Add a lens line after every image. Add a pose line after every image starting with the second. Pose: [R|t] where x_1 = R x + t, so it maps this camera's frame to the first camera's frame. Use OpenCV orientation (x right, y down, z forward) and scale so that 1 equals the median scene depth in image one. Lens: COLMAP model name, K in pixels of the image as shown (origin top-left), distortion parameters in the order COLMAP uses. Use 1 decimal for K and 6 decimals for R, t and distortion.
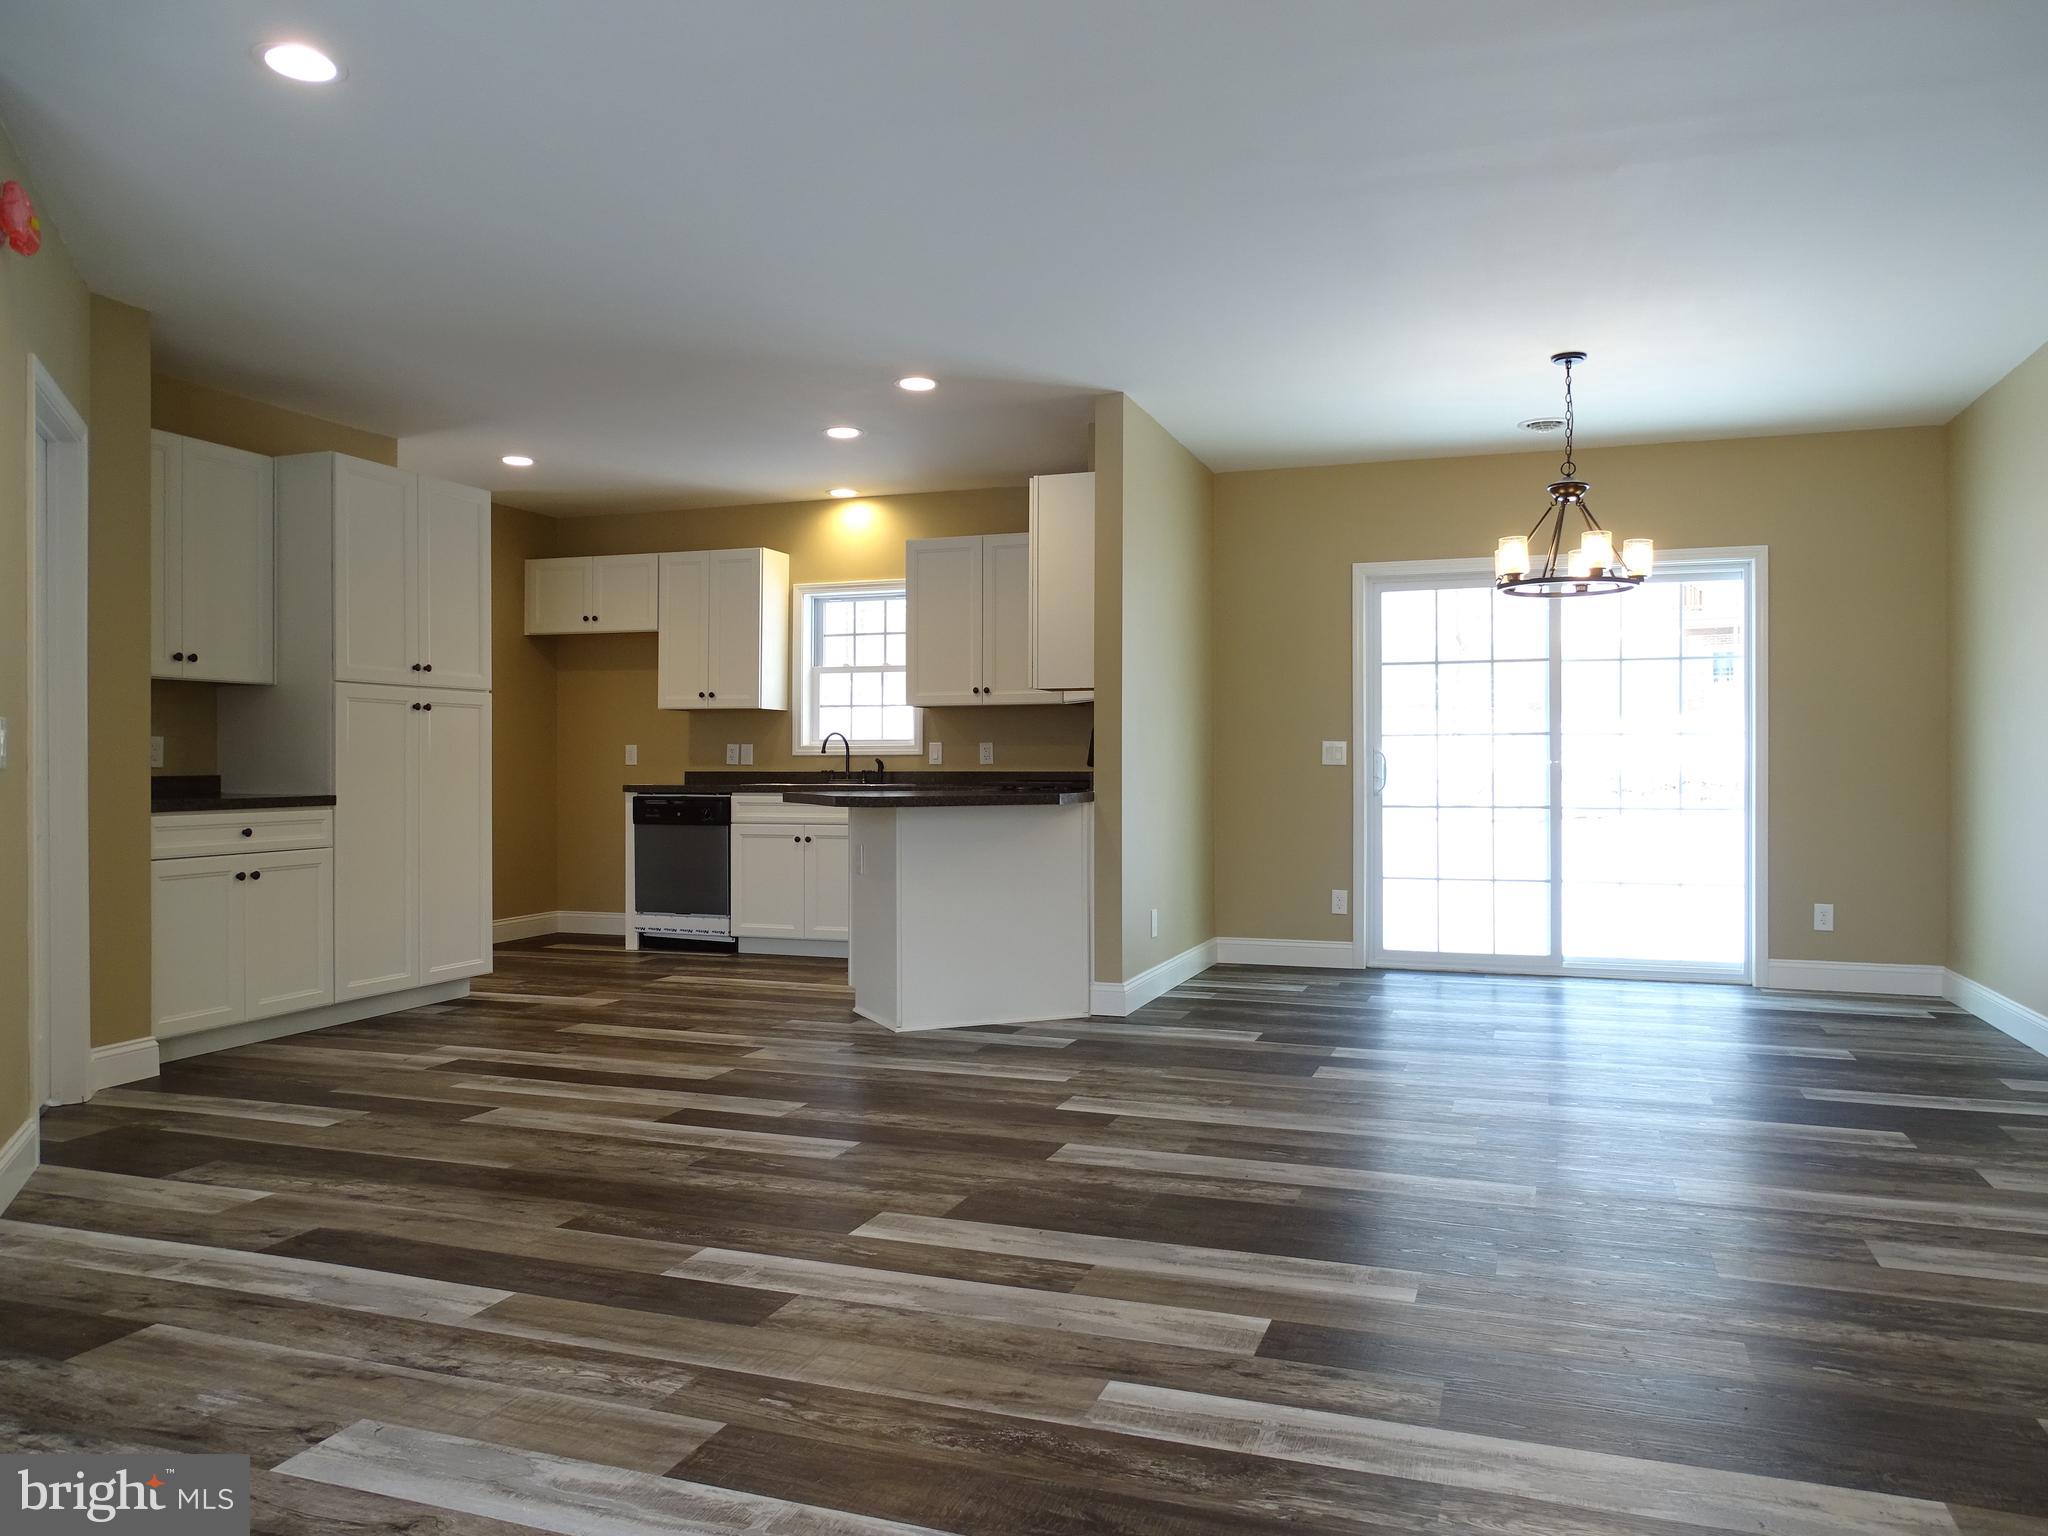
lens RADIAL K [[1464.6, 0, 1009.6], [0, 1464.6, 760.5], [0, 0, 1]] dist [0.007783, 0.003182]
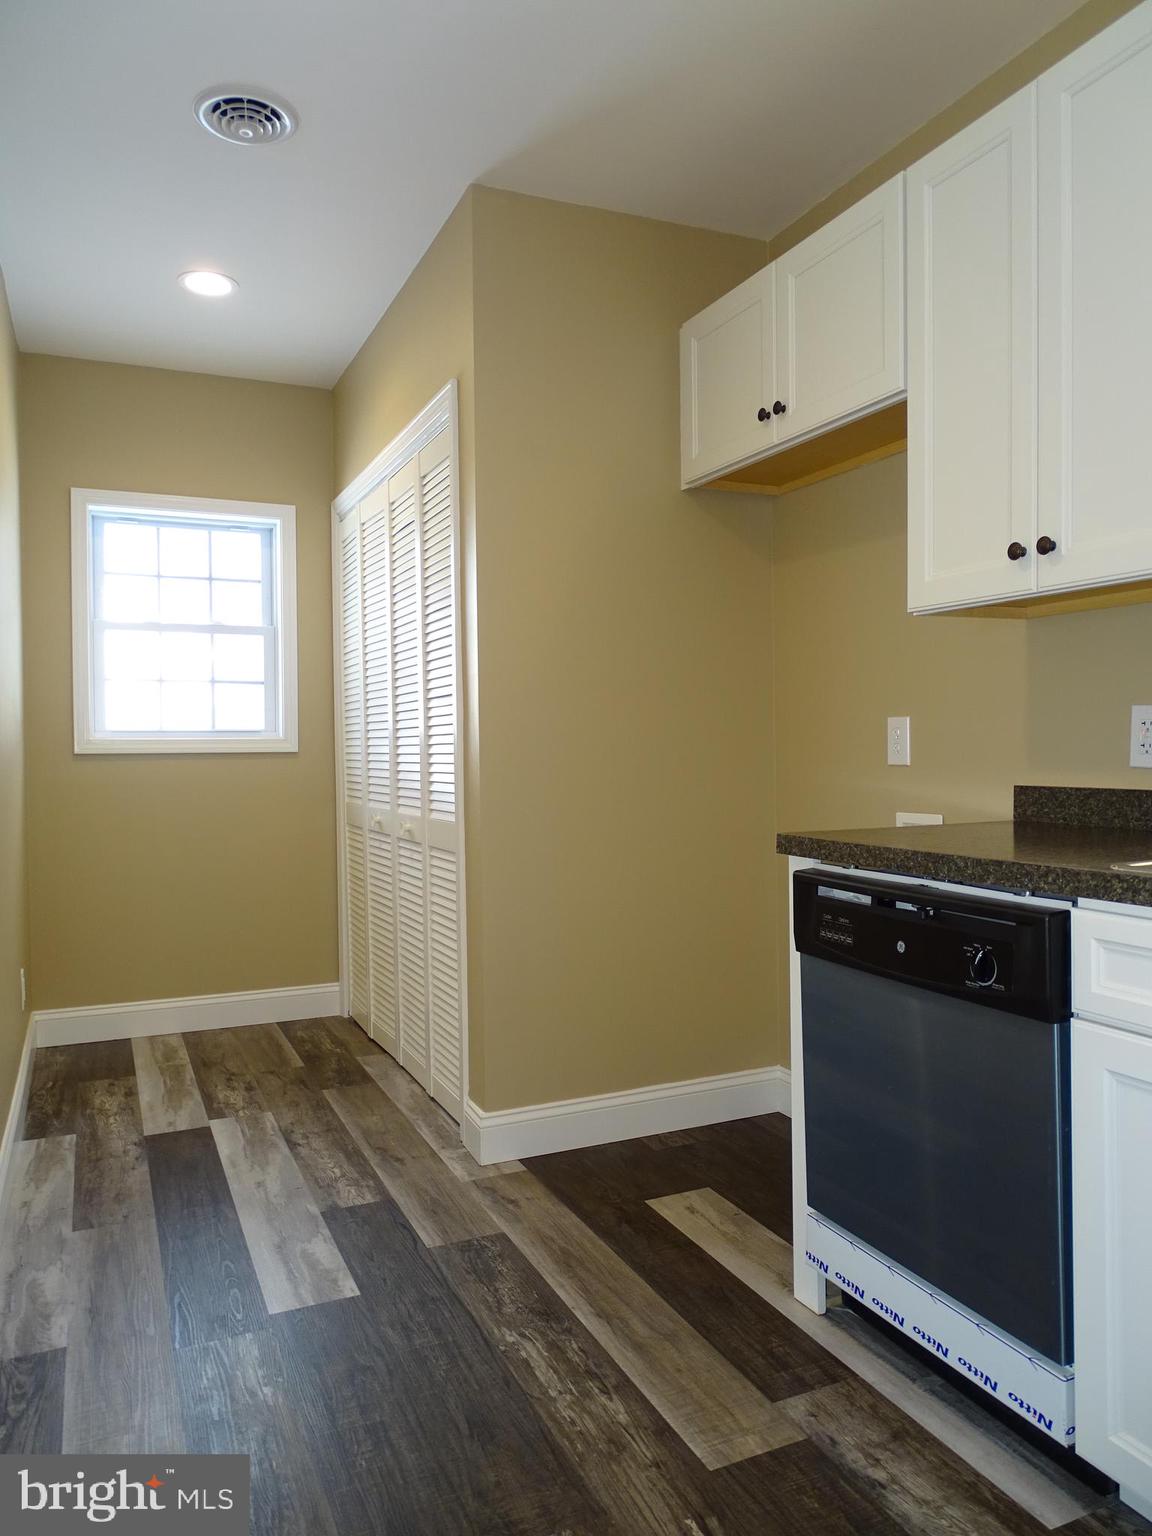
lens RADIAL K [[1094.5, 0, 572.2], [0, 1094.5, 754.2], [0, 0, 1]] dist [0.002285, 0.002471]
pose [[0.699271, 0.000461, -0.714856, -0.143281], [0.016975, 0.999707, 0.017250, -0.009198], [0.714655, -0.024197, 0.699058, 1.006737]]
